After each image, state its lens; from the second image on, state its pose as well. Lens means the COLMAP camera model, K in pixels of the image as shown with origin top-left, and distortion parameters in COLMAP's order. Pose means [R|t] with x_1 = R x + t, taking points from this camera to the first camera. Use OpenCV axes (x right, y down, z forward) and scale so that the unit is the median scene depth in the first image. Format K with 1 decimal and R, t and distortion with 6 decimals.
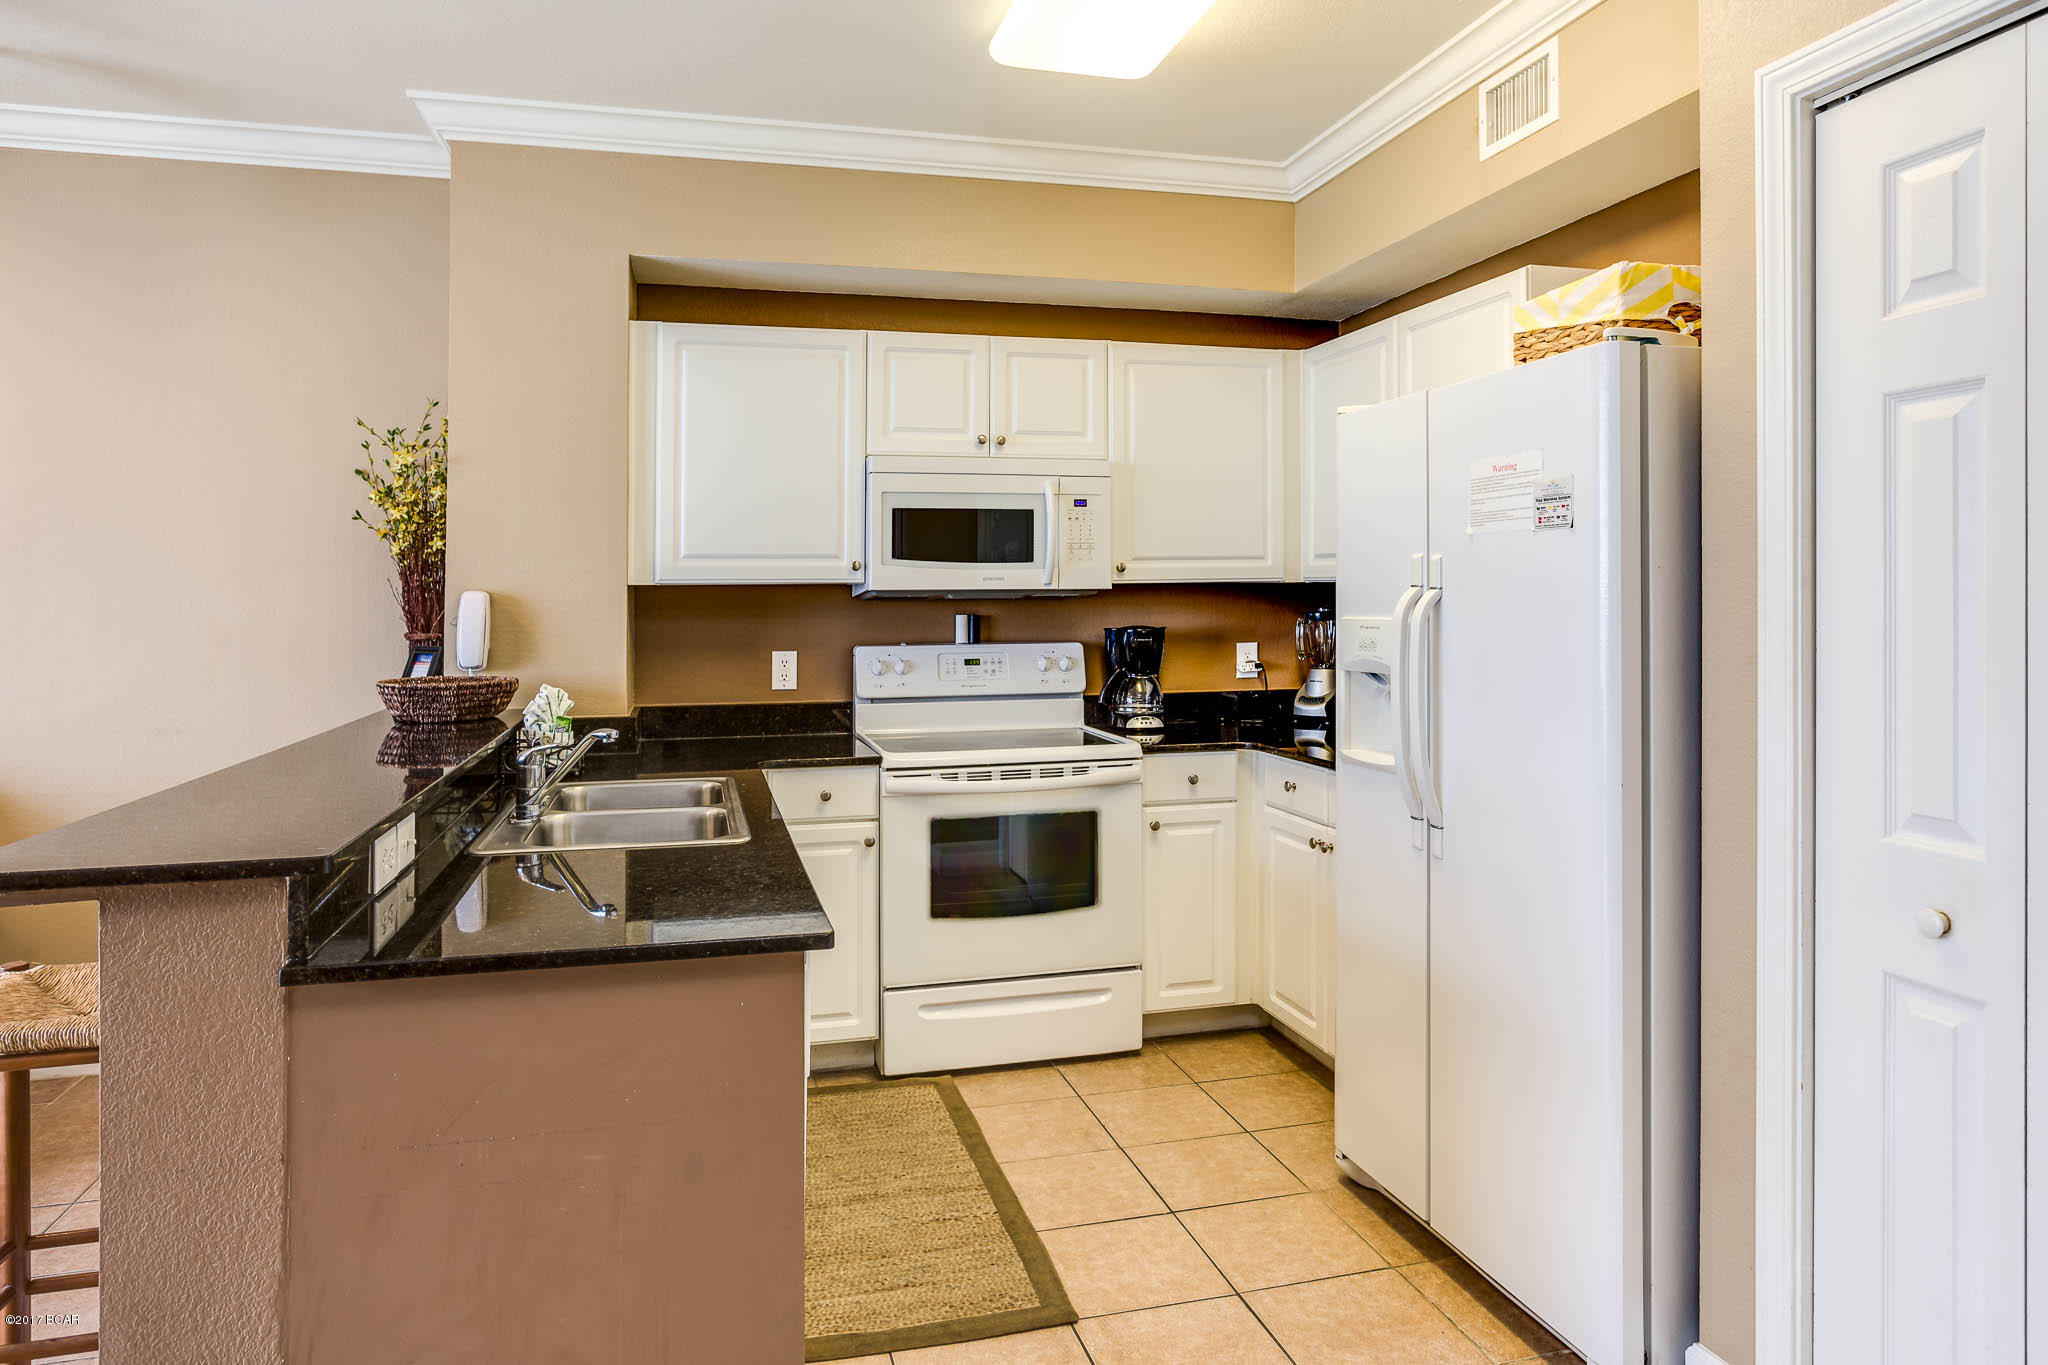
lens RADIAL K [[1268.0, 0, 1022.7], [0, 1268.0, 584.6], [0, 0, 1]] dist [-0.062614, 0.076708]
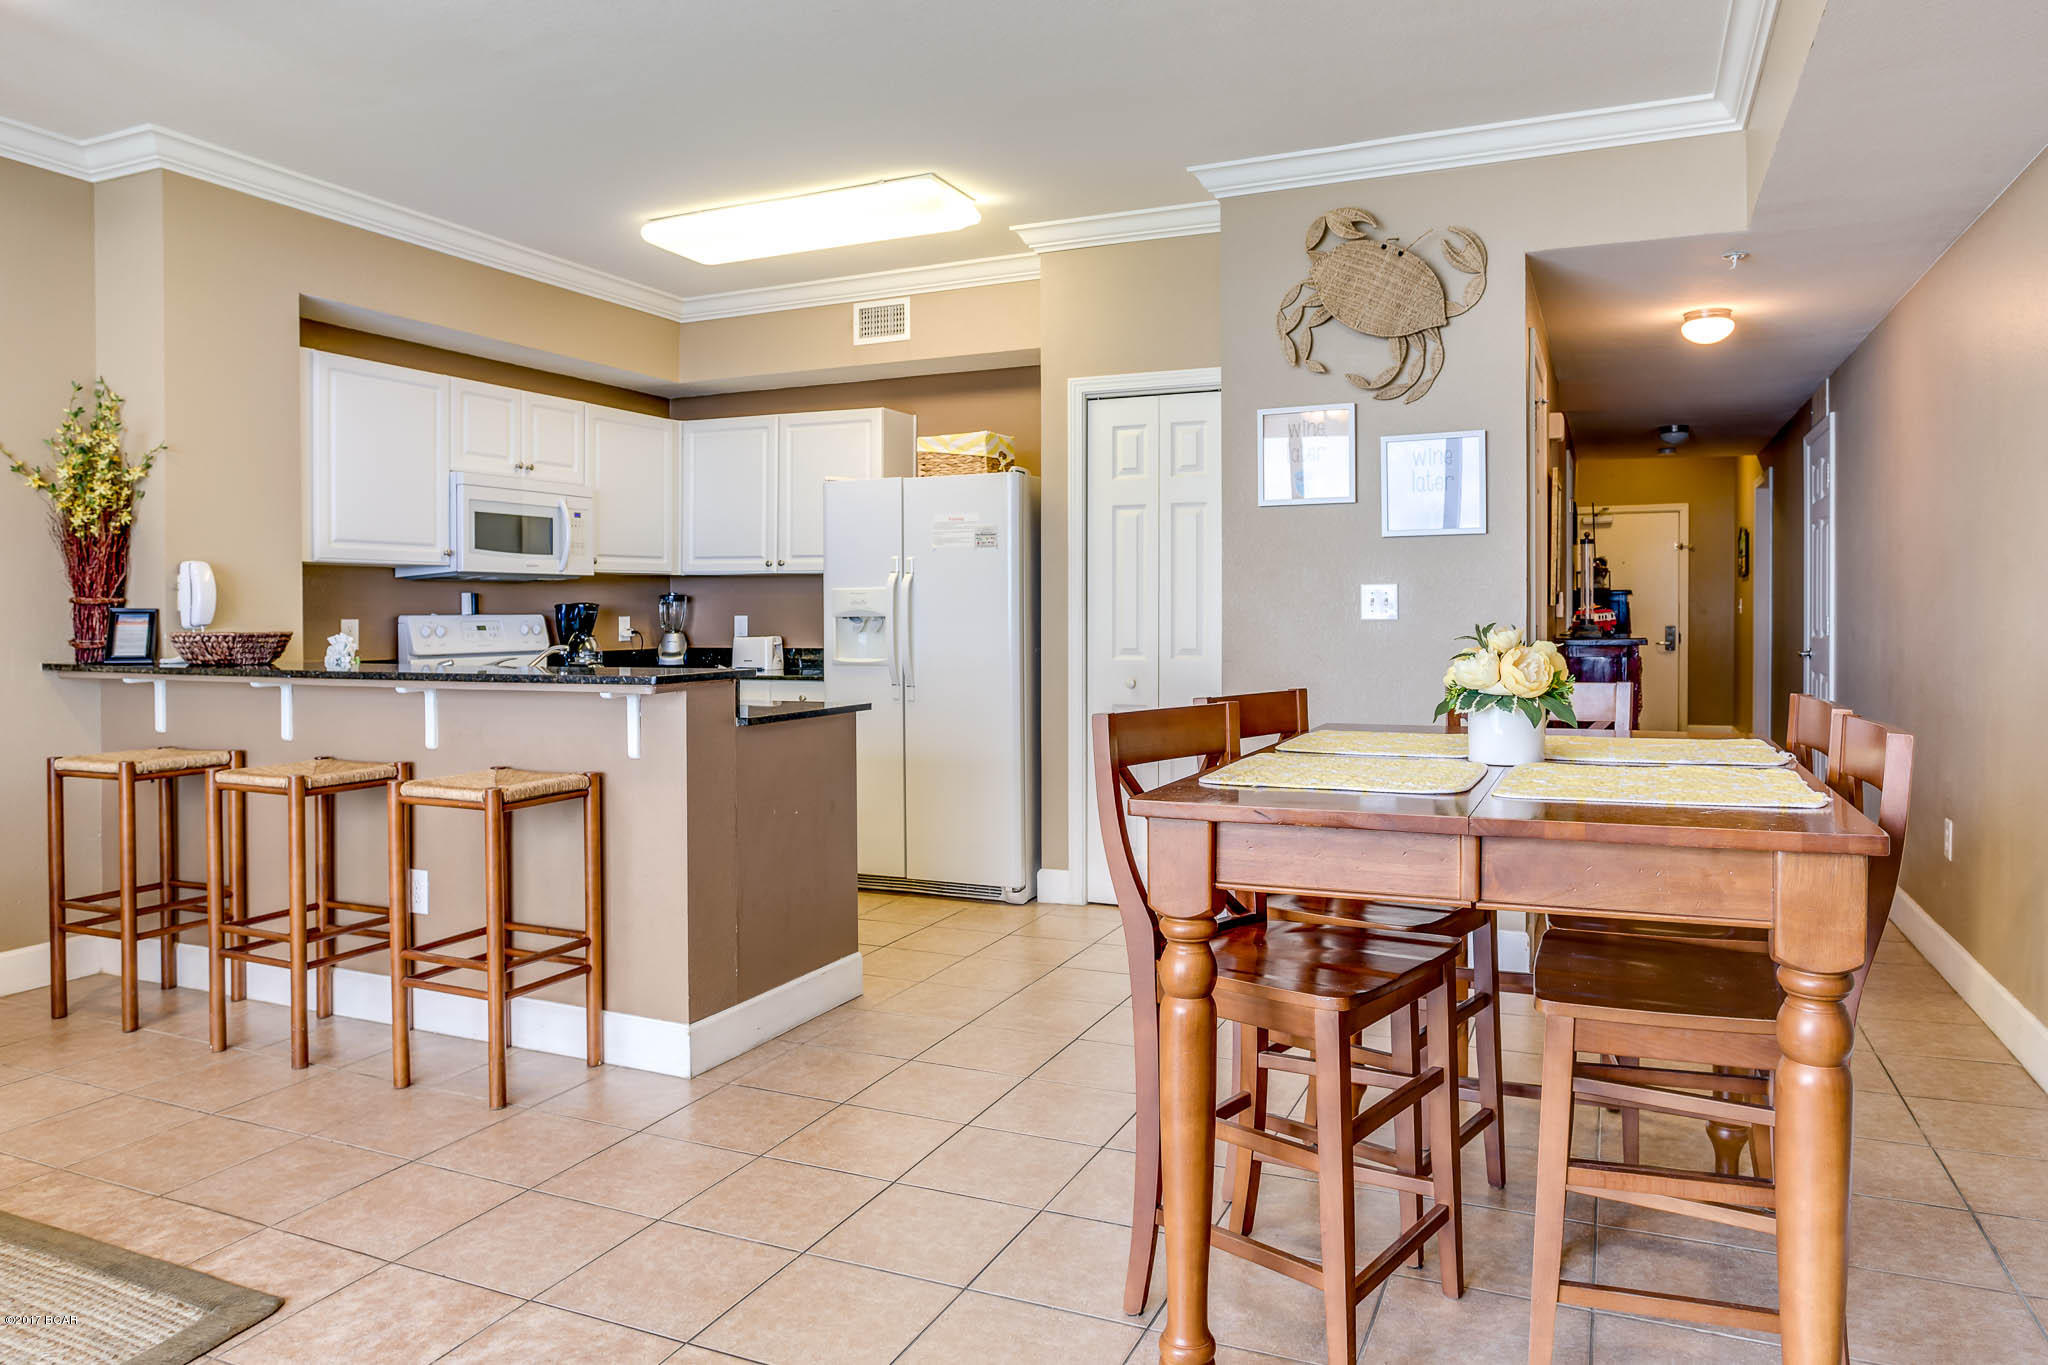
lens RADIAL K [[1313.4, 0, 1028.5], [0, 1313.4, 605.7], [0, 0, 1]] dist [-0.020743, 0.002357]
pose [[0.623716, 0.004898, 0.781636, -0.820817], [-0.006722, 0.999977, -0.000903, 0.037627], [-0.781622, -0.004691, 0.623734, -0.336676]]
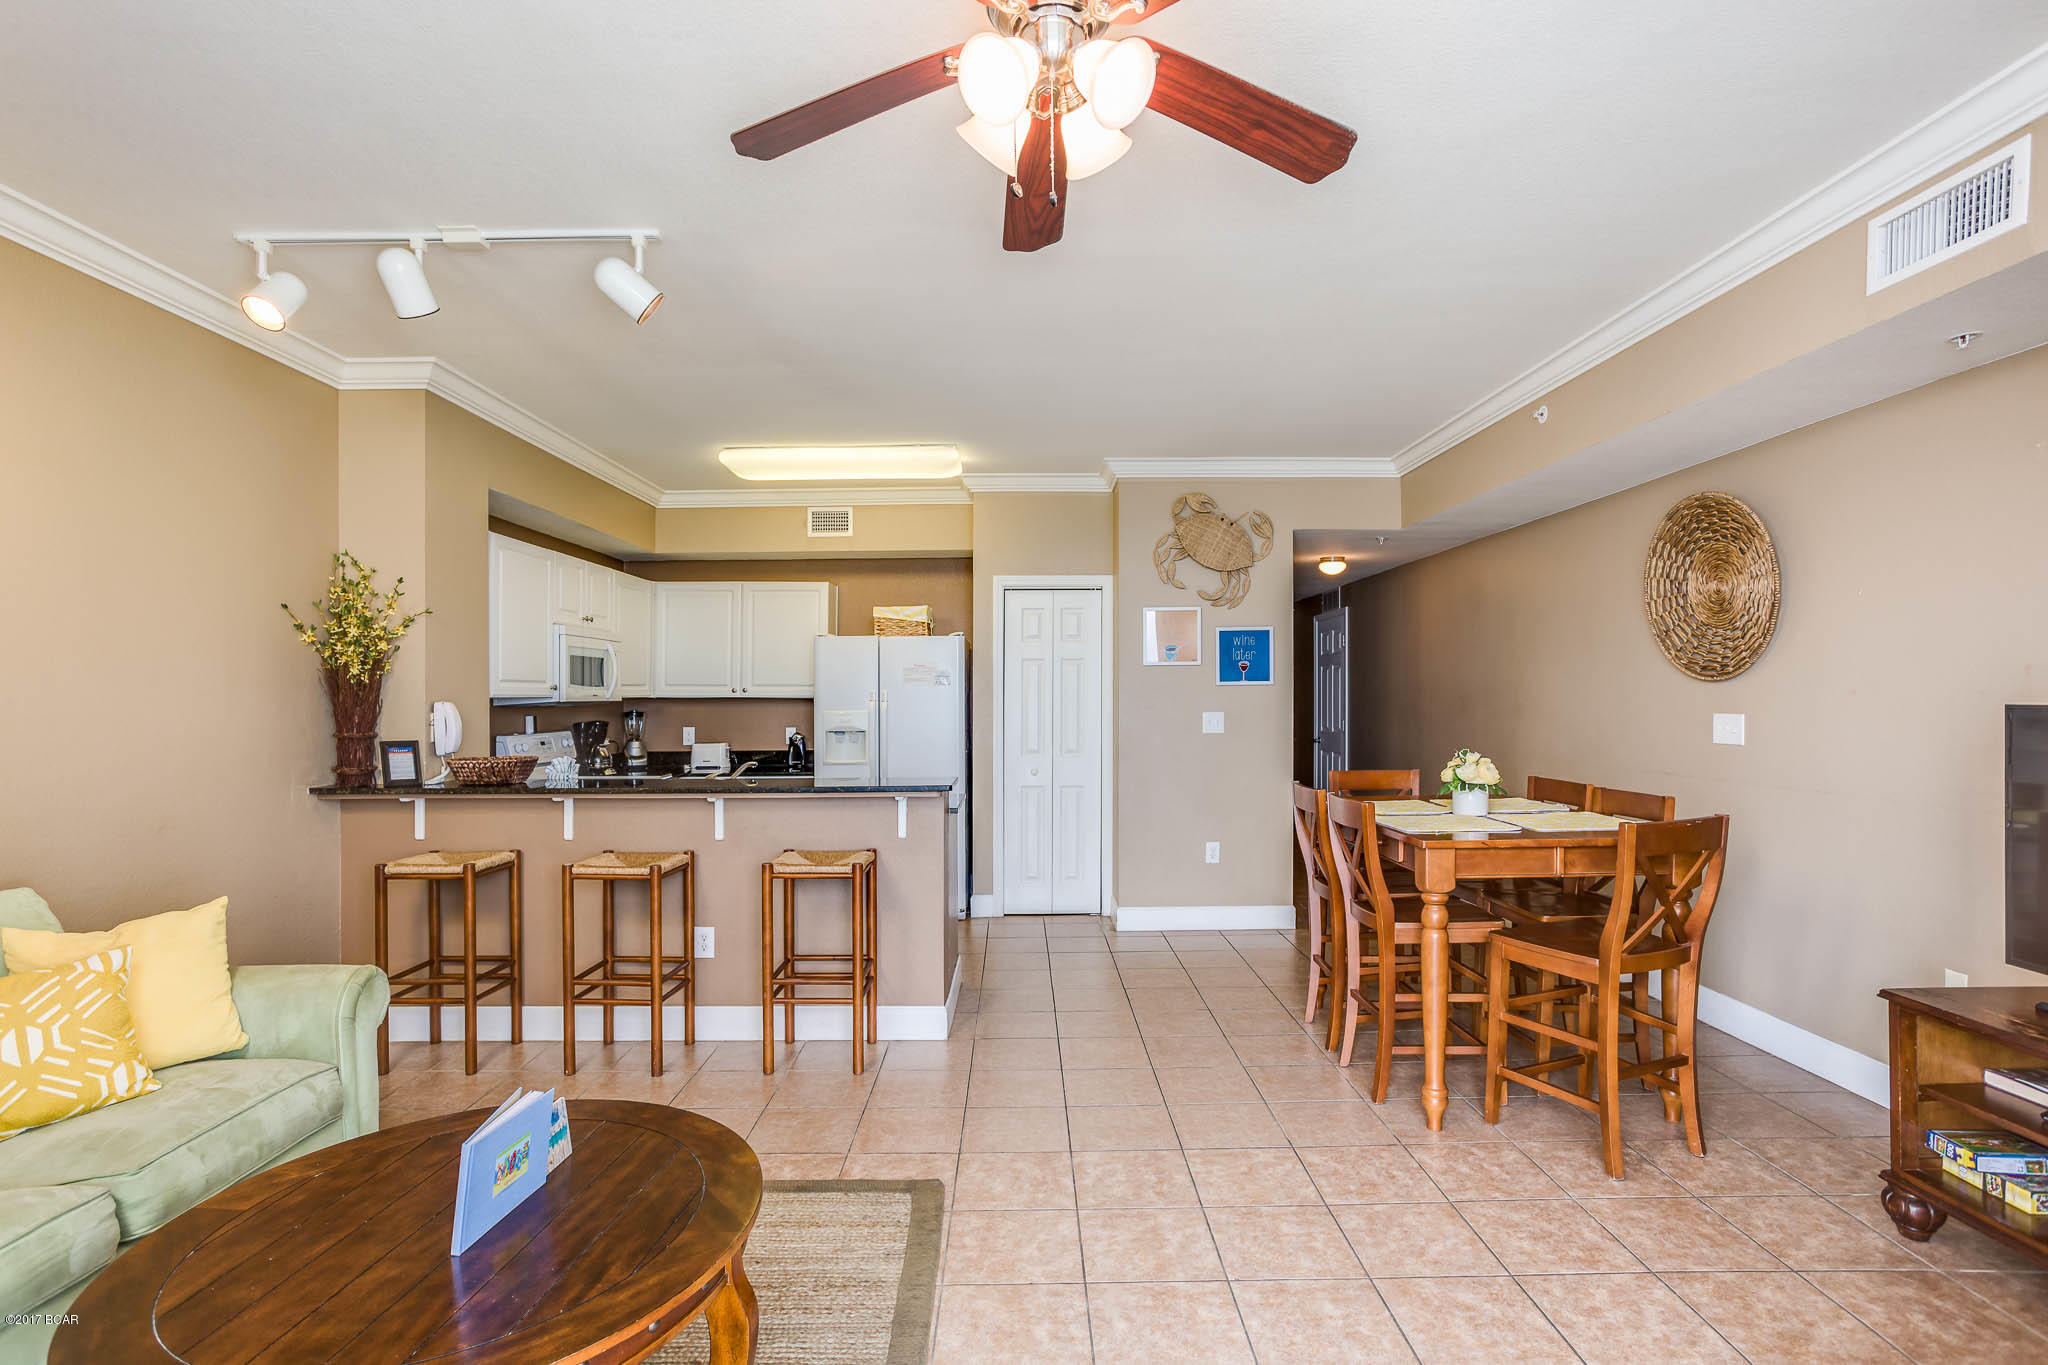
lens RADIAL K [[995.0, 0, 1024.0], [0, 995.0, 682.5], [0, 0, 1]] dist [-0.004106, 0.000449]
pose [[0.251806, 0.017130, 0.967626, -1.269968], [-0.005481, 0.999853, -0.016274, -0.003435], [-0.967762, -0.001206, 0.251863, 0.039199]]
